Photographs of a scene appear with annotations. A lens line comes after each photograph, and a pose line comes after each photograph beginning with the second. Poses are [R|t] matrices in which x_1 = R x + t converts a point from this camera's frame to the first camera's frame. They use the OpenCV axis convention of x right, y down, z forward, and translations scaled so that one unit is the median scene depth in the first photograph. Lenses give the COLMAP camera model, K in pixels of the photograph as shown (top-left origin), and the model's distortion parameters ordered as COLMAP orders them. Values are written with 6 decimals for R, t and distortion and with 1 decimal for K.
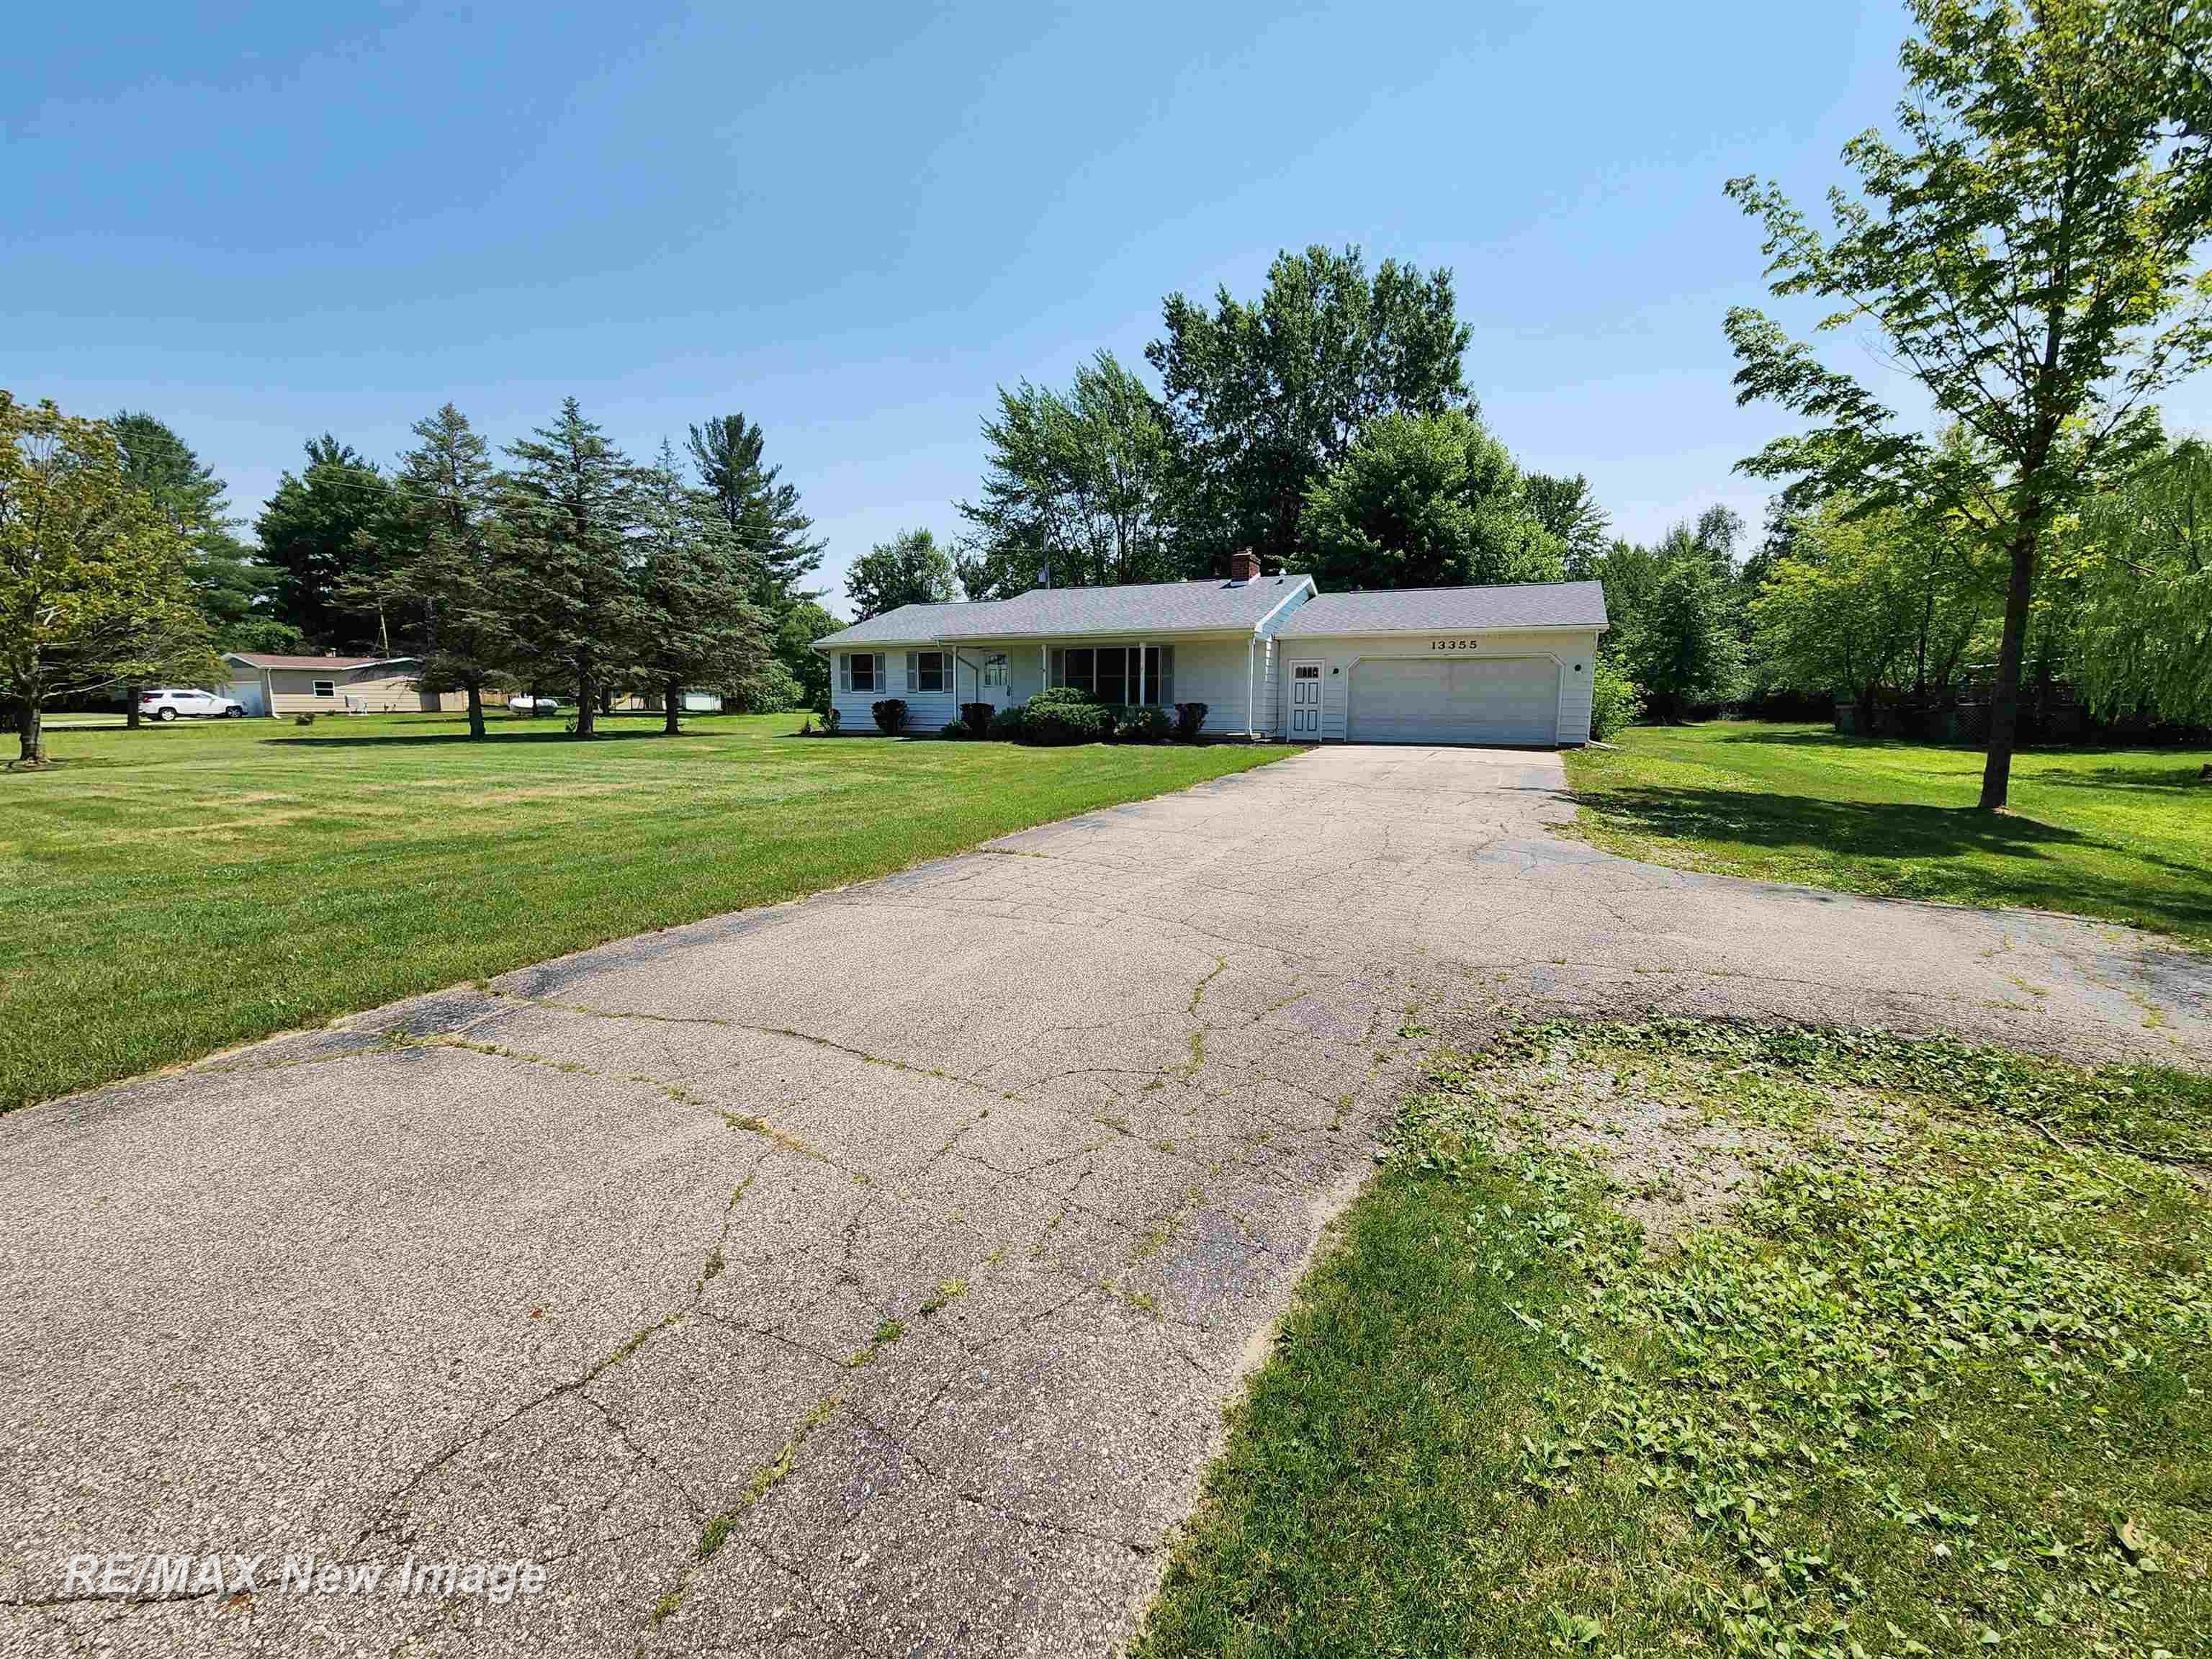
lens RADIAL K [[904.2, 0, 1106.2], [0, 904.2, 837.6], [0, 0, 1]] dist [-0.002198, 0.000006]
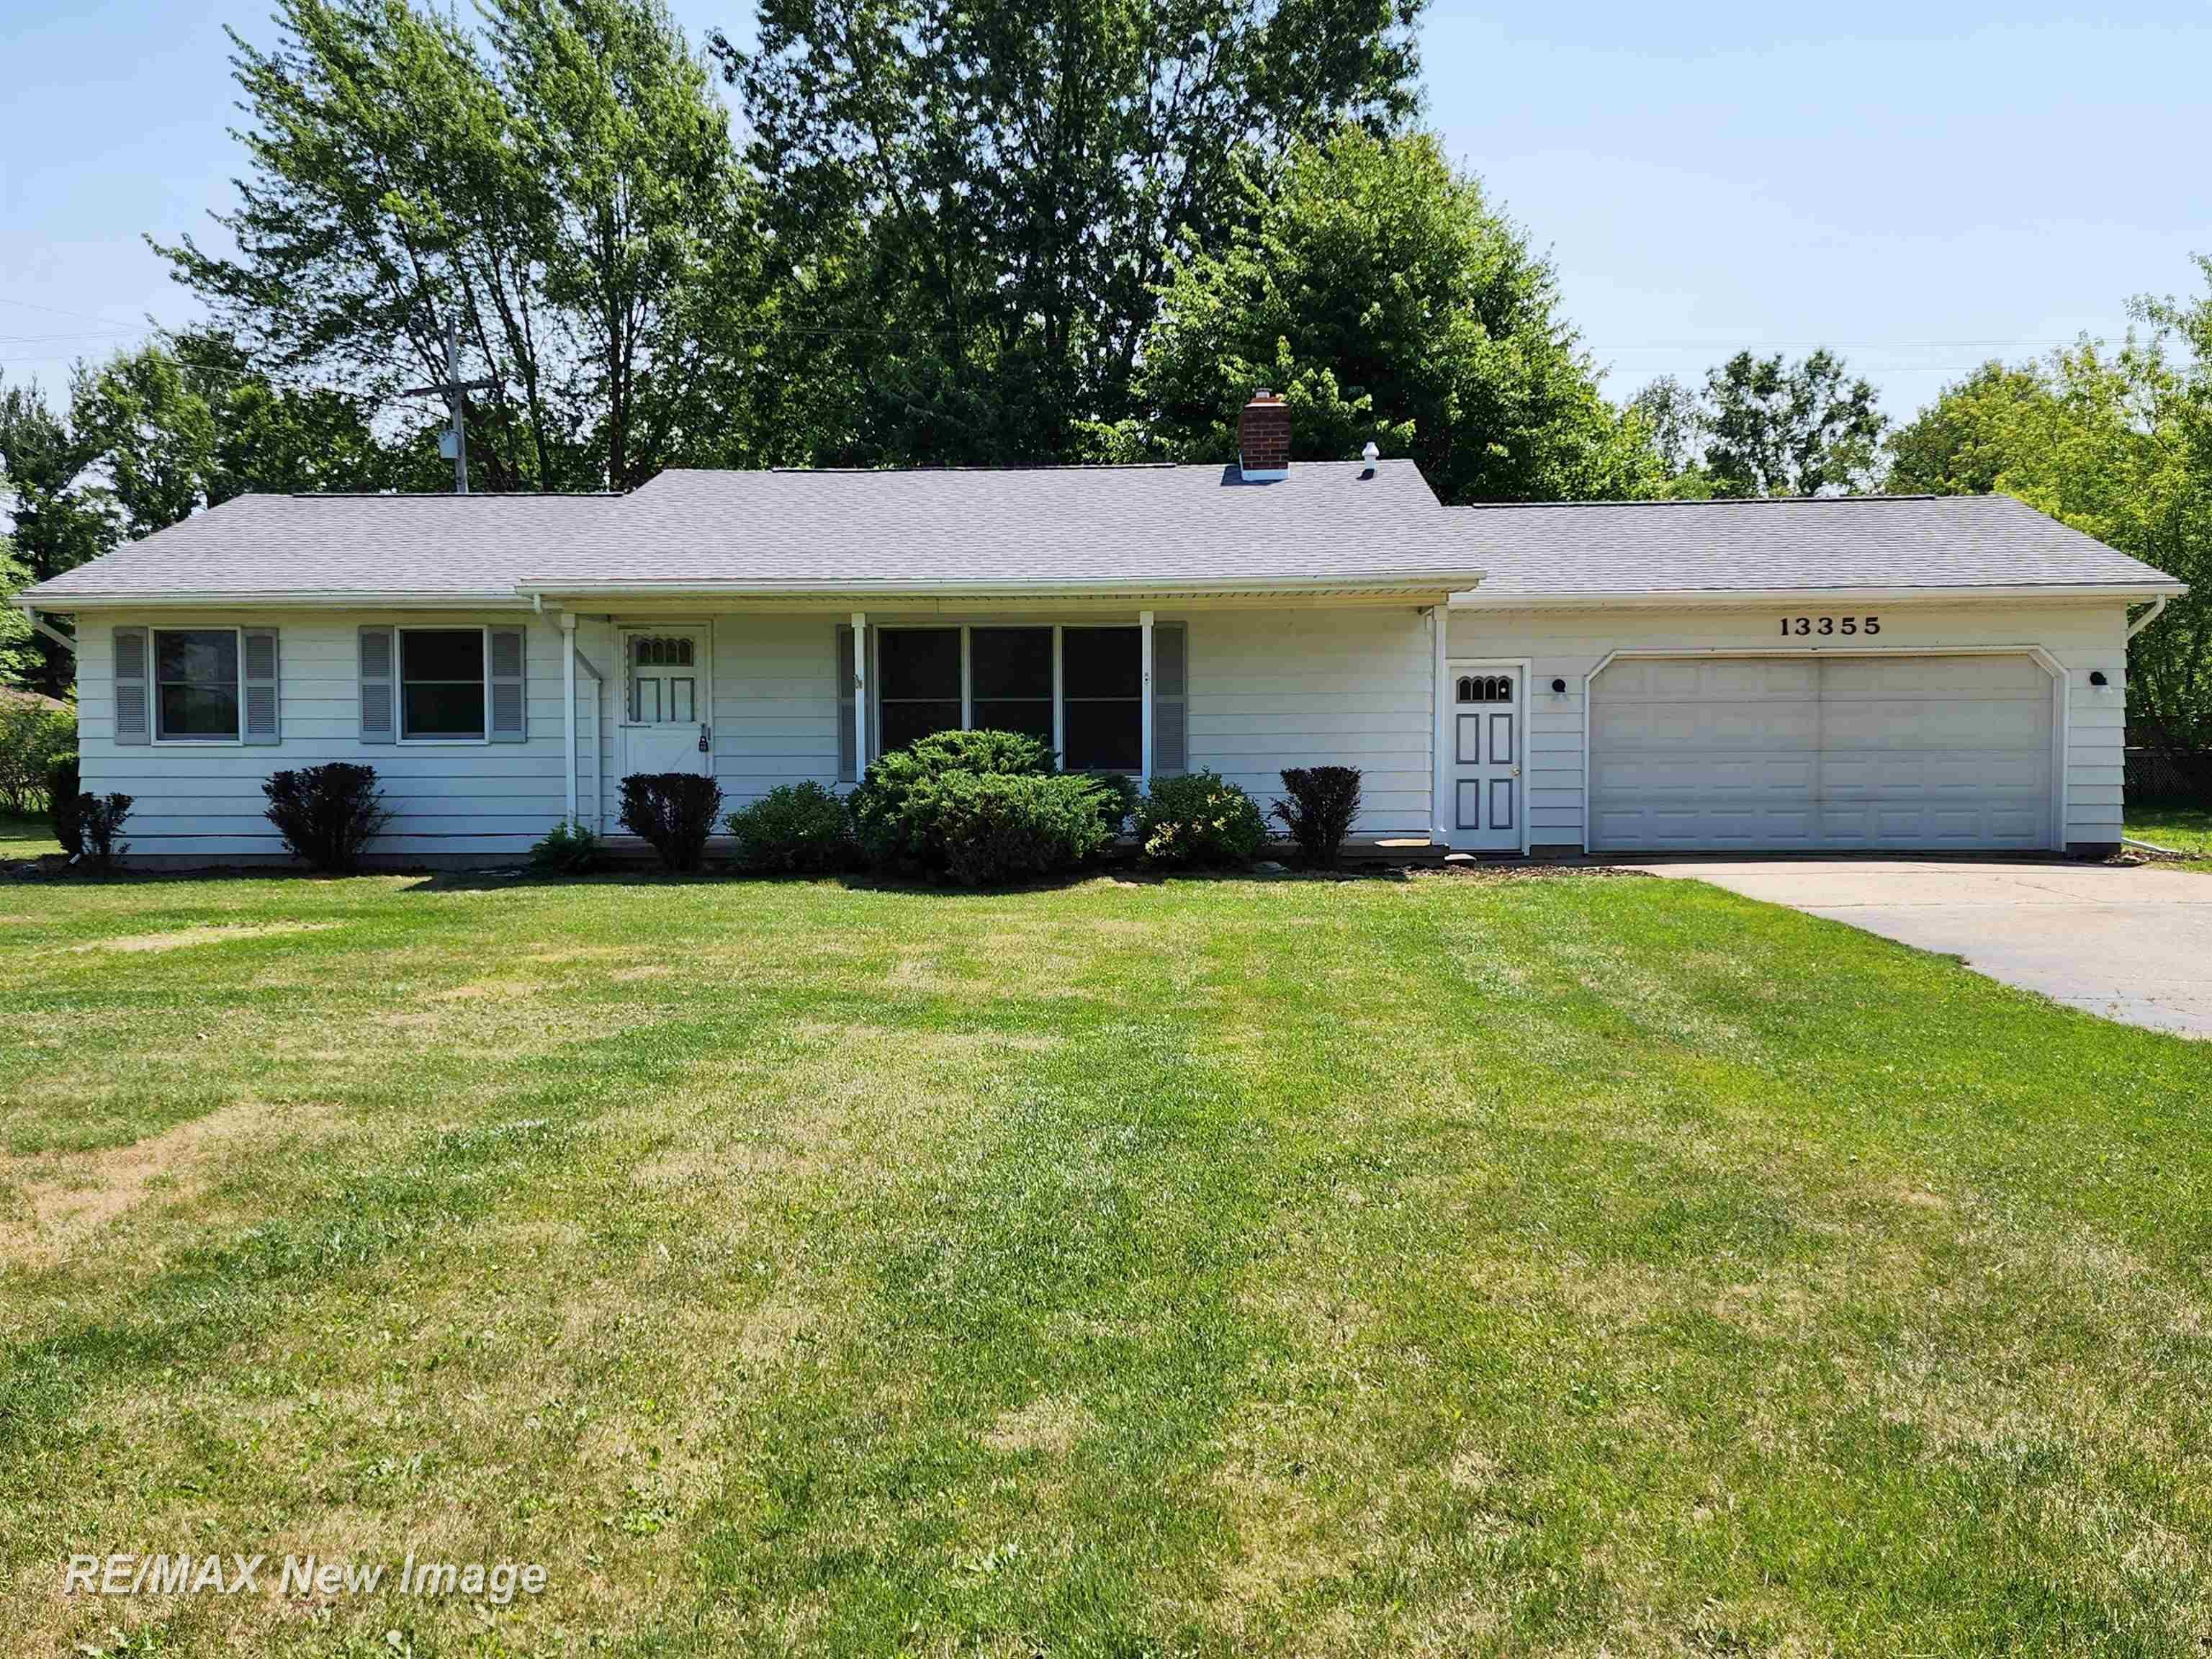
lens RADIAL K [[1963.2, 0, 1105.5], [0, 1963.2, 830.3], [0, 0, 1]] dist [0.078889, 0.007272]
pose [[0.929344, -0.024517, 0.368399, -0.236000], [0.063842, 0.993434, -0.094939, -0.038750], [-0.363652, 0.111751, 0.924807, 0.207626]]
